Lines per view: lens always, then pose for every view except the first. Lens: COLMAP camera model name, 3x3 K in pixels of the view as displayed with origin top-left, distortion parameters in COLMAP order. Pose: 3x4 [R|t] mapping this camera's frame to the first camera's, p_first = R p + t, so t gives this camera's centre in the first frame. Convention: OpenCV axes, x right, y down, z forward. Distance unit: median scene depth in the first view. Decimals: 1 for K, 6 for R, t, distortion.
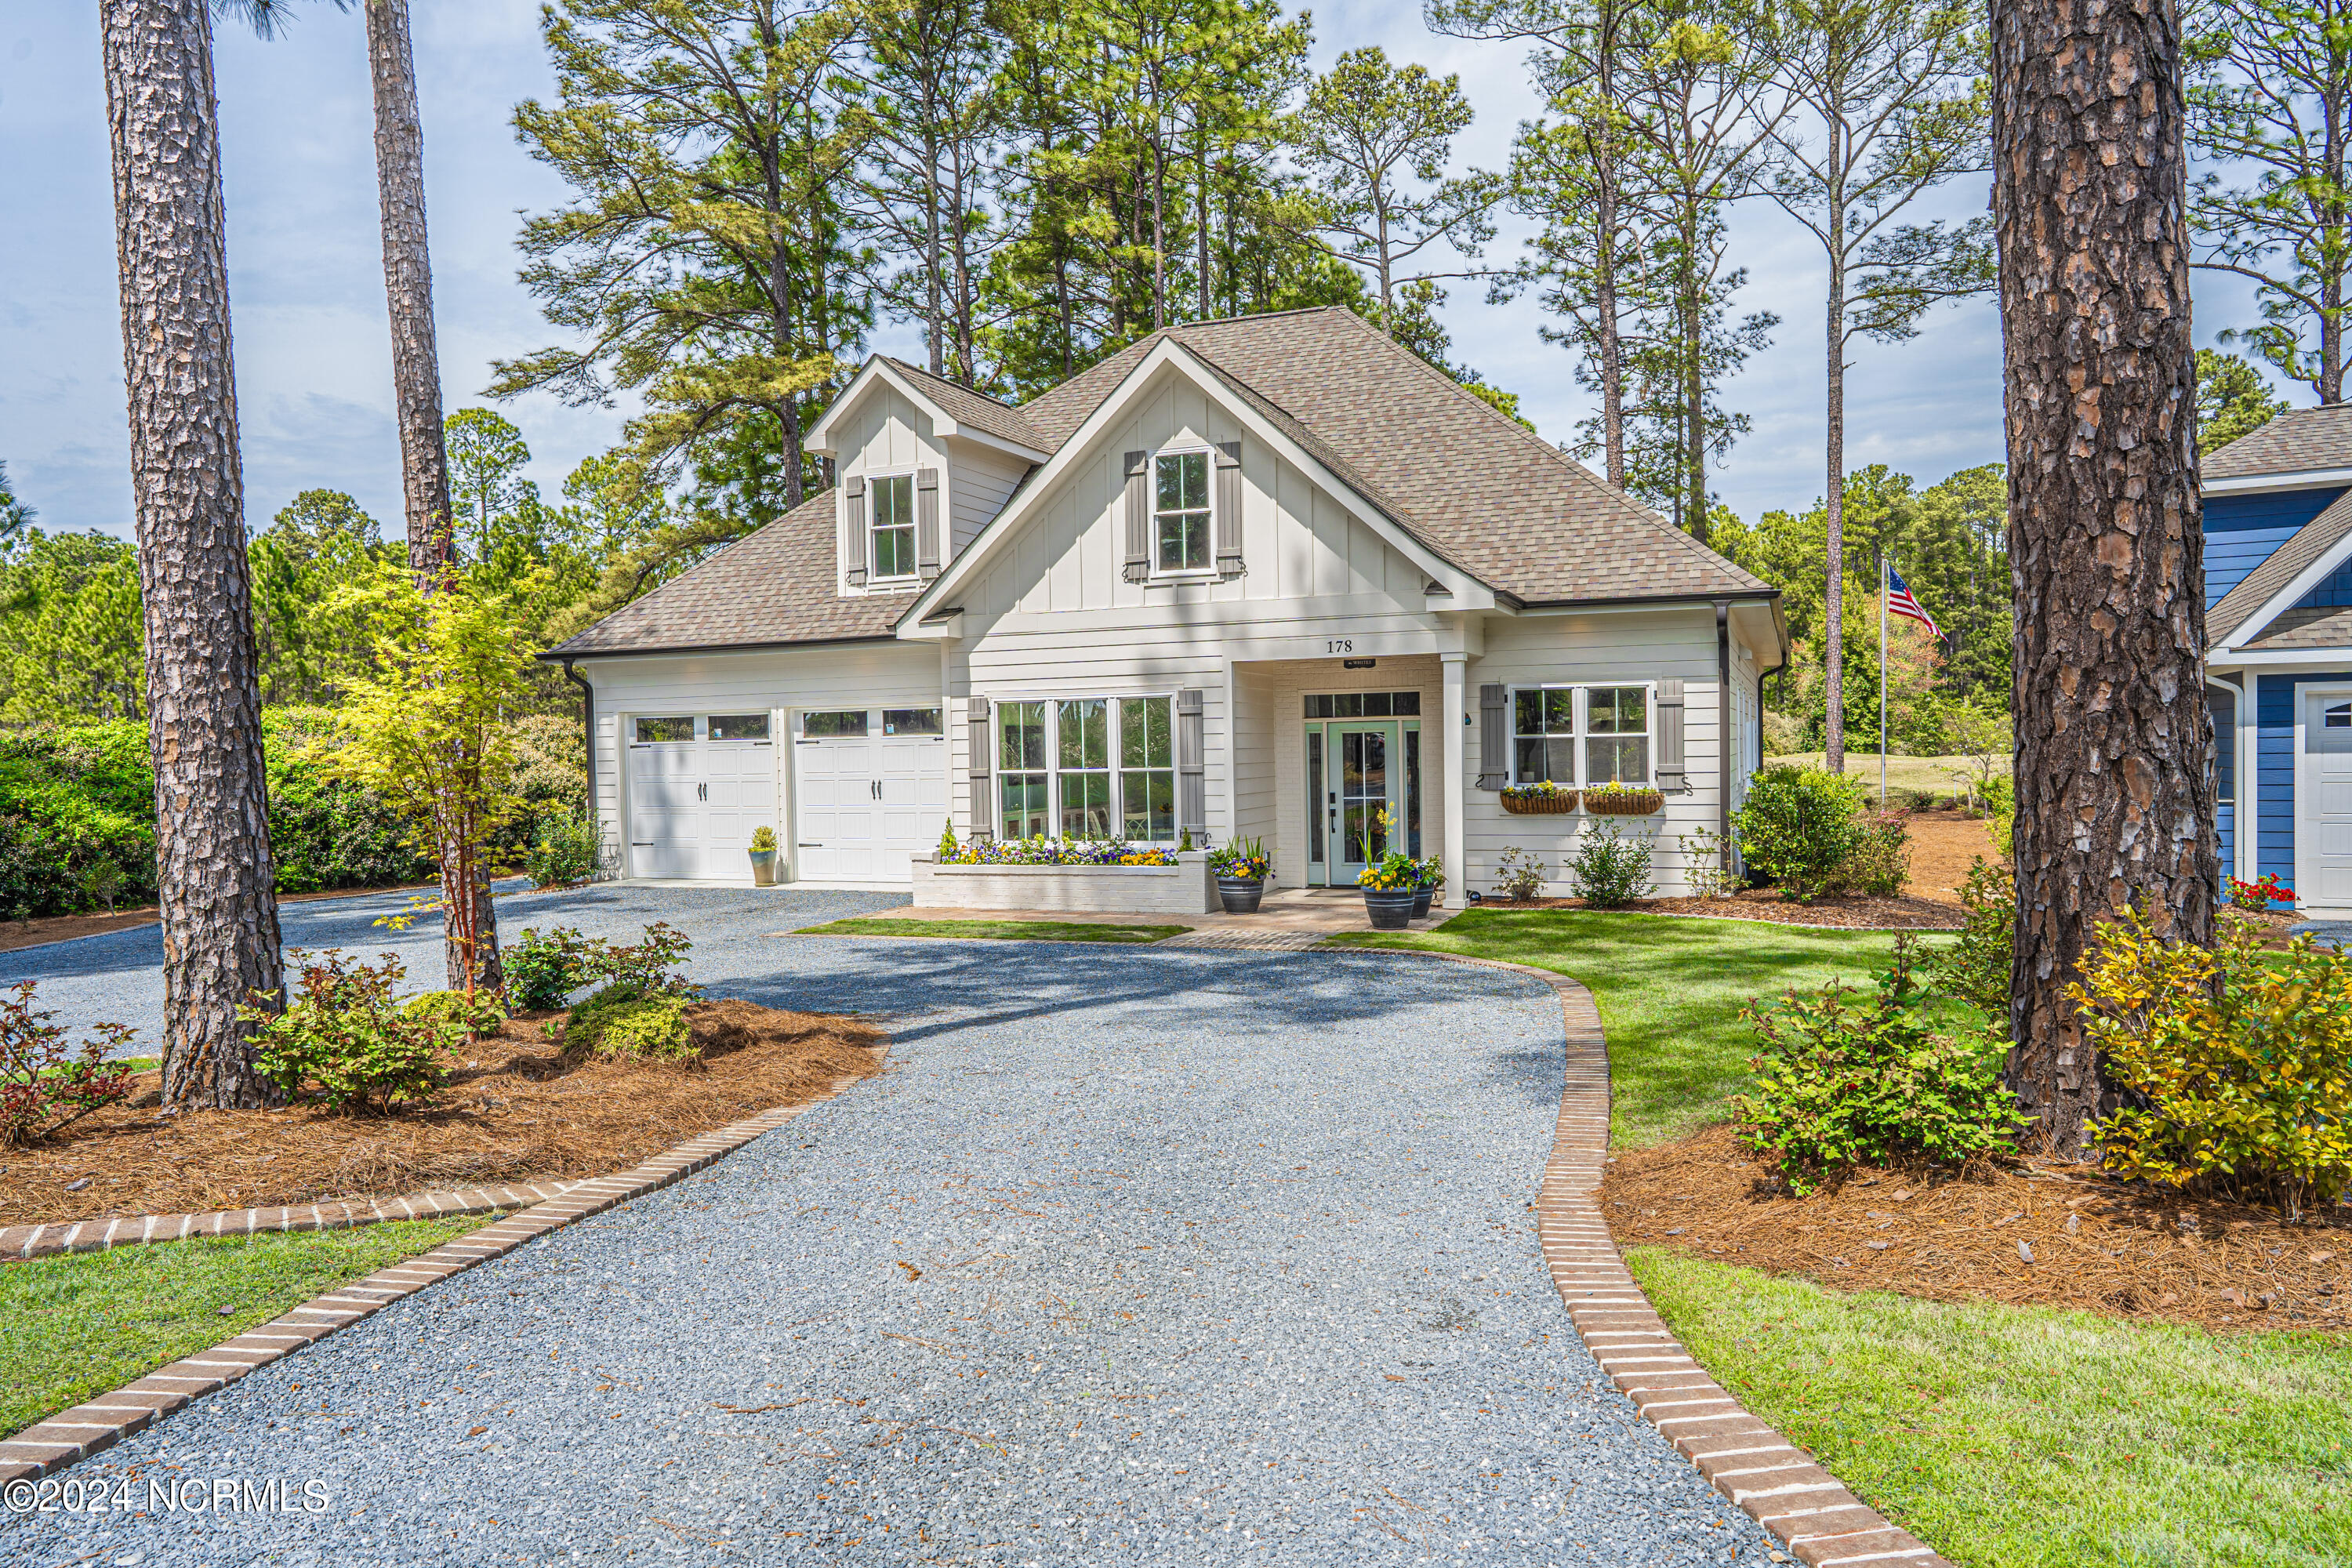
lens RADIAL K [[1600.3, 0, 1166.3], [0, 1600.3, 784.8], [0, 0, 1]] dist [-0.044092, 0.057726]
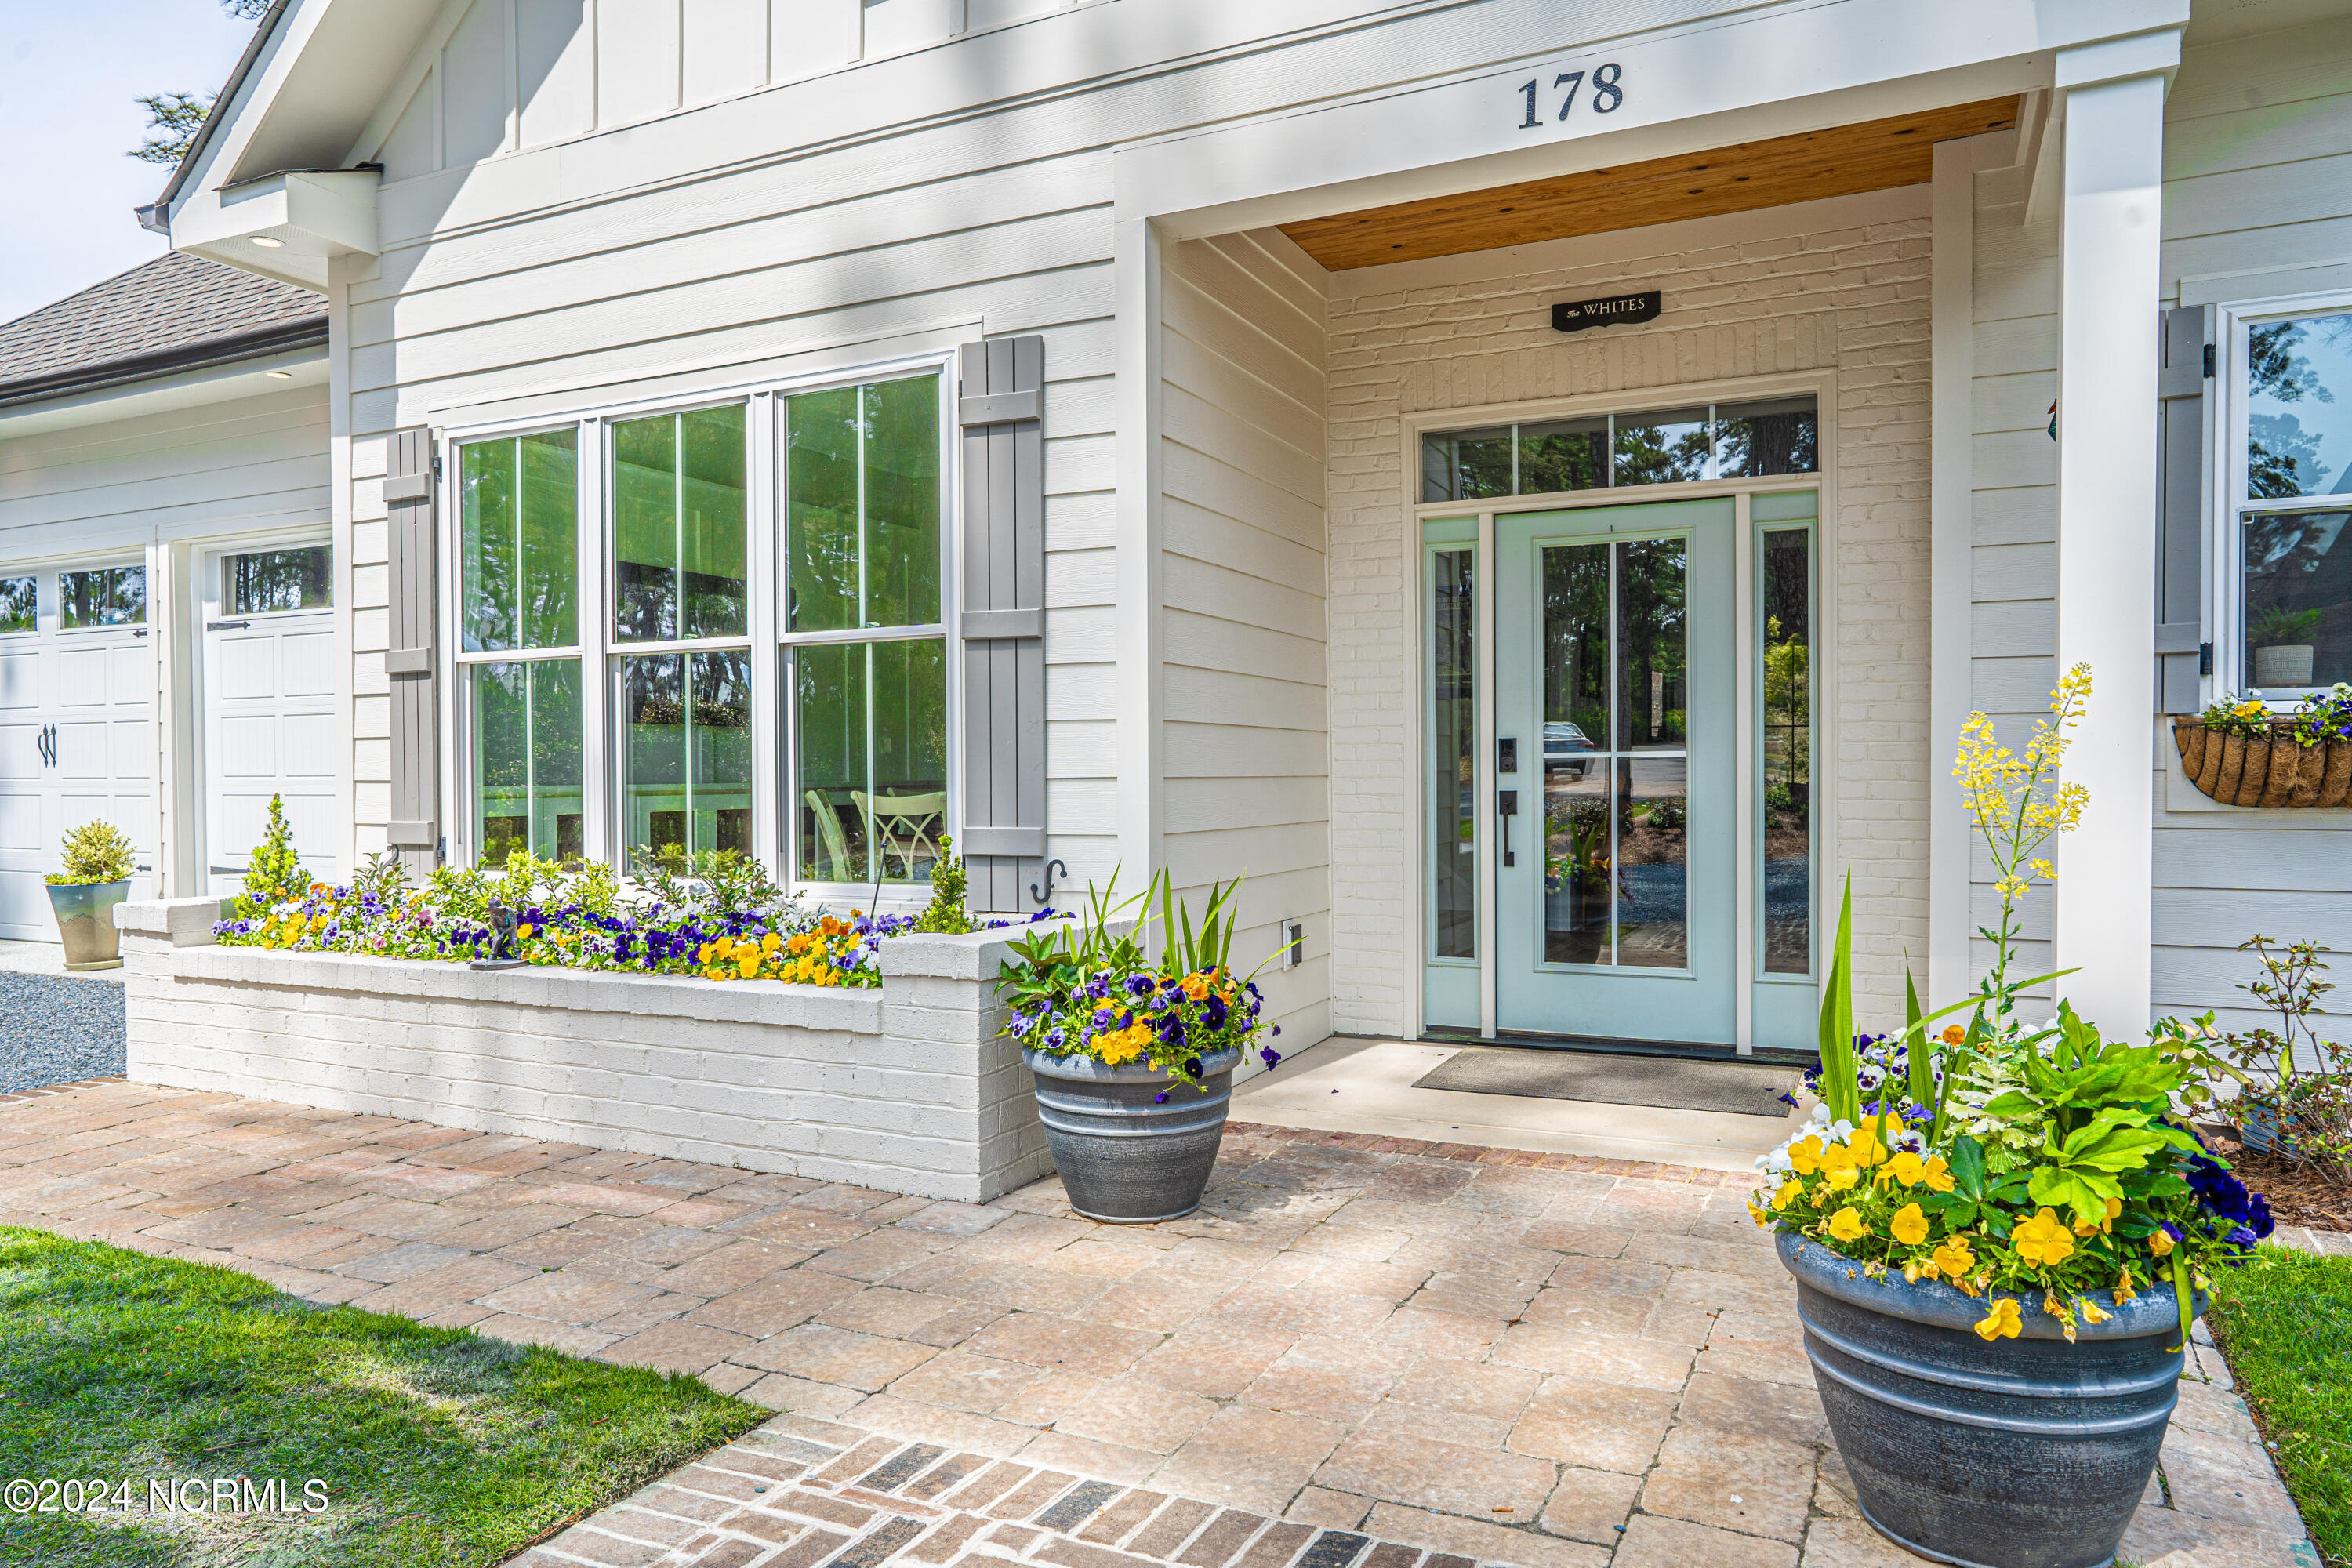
lens RADIAL K [[1600.3, 0, 1166.3], [0, 1600.3, 784.8], [0, 0, 1]] dist [-0.044092, 0.057726]
pose [[0.996817, 0.014128, -0.078465, 0.063018], [-0.015305, 0.999779, -0.014412, 0.020134], [0.078245, 0.015567, 0.996813, 0.696238]]
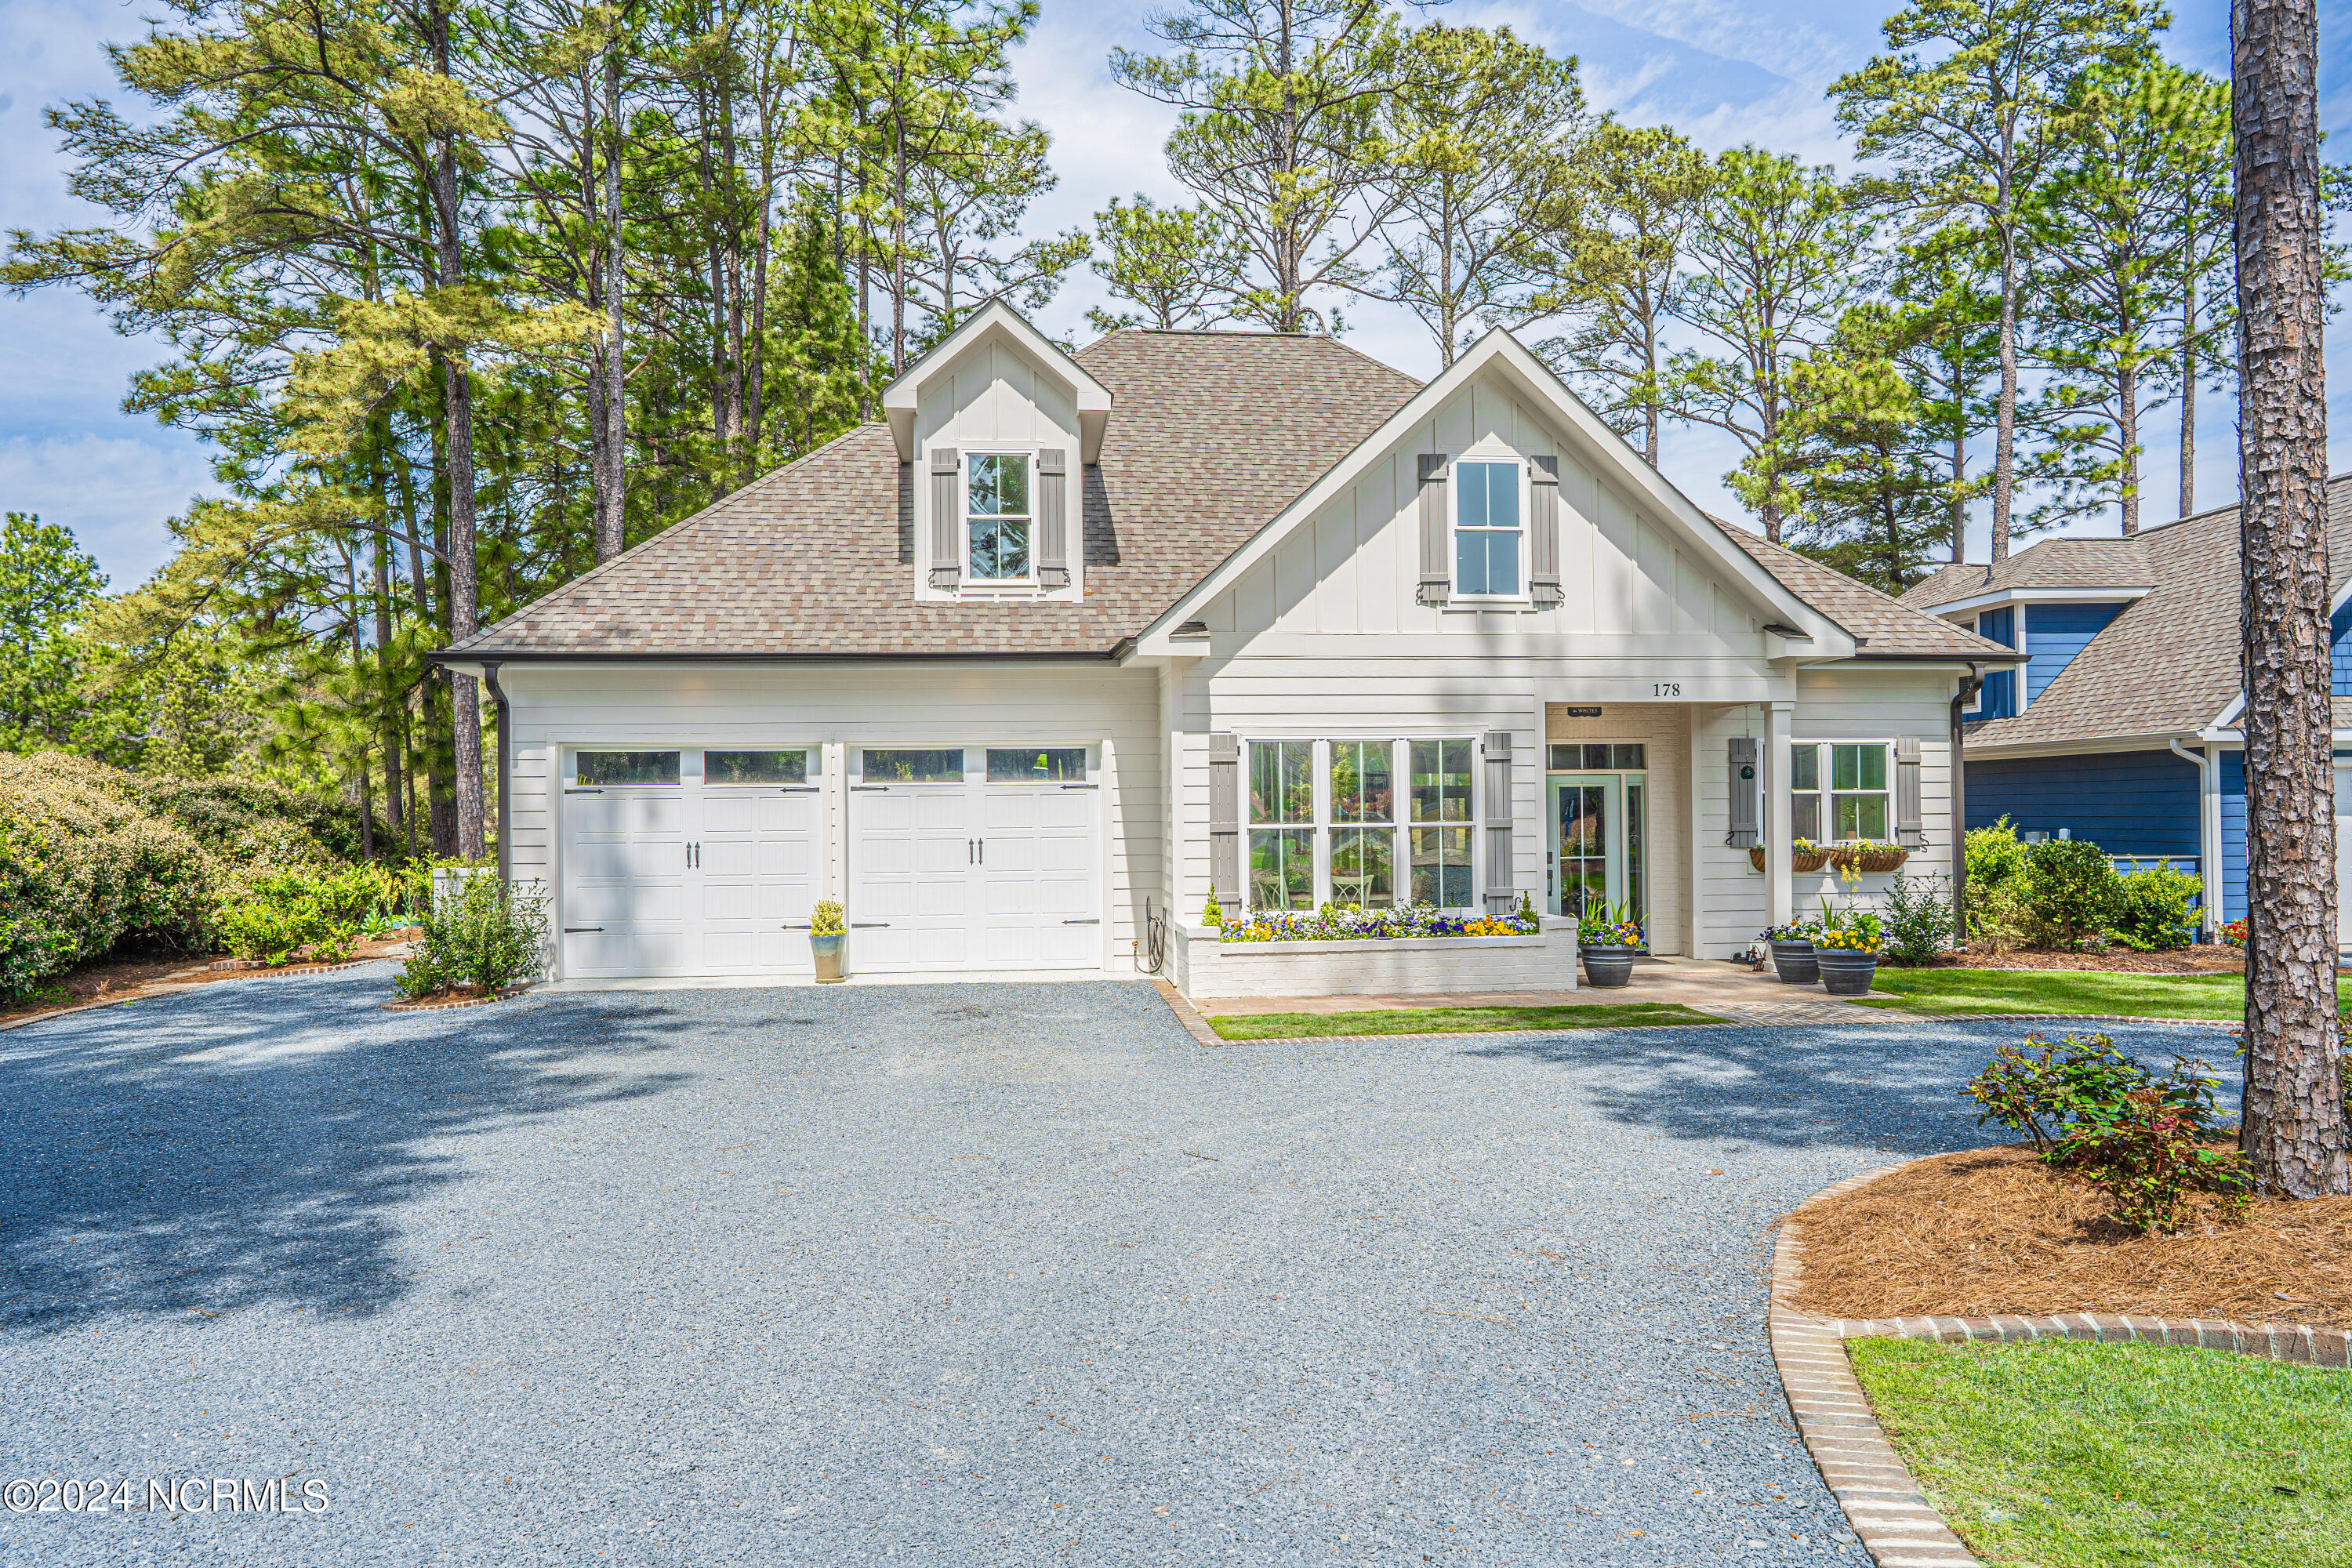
lens RADIAL K [[1566.5, 0, 1176.0], [0, 1566.5, 784.0], [0, 0, 1]] dist [-0.039051, 0.049389]
pose [[0.880344, 0.019538, 0.473933, -0.516702], [0.003746, 0.998834, -0.048135, 0.008560], [-0.474321, 0.044150, 0.879244, 0.320994]]
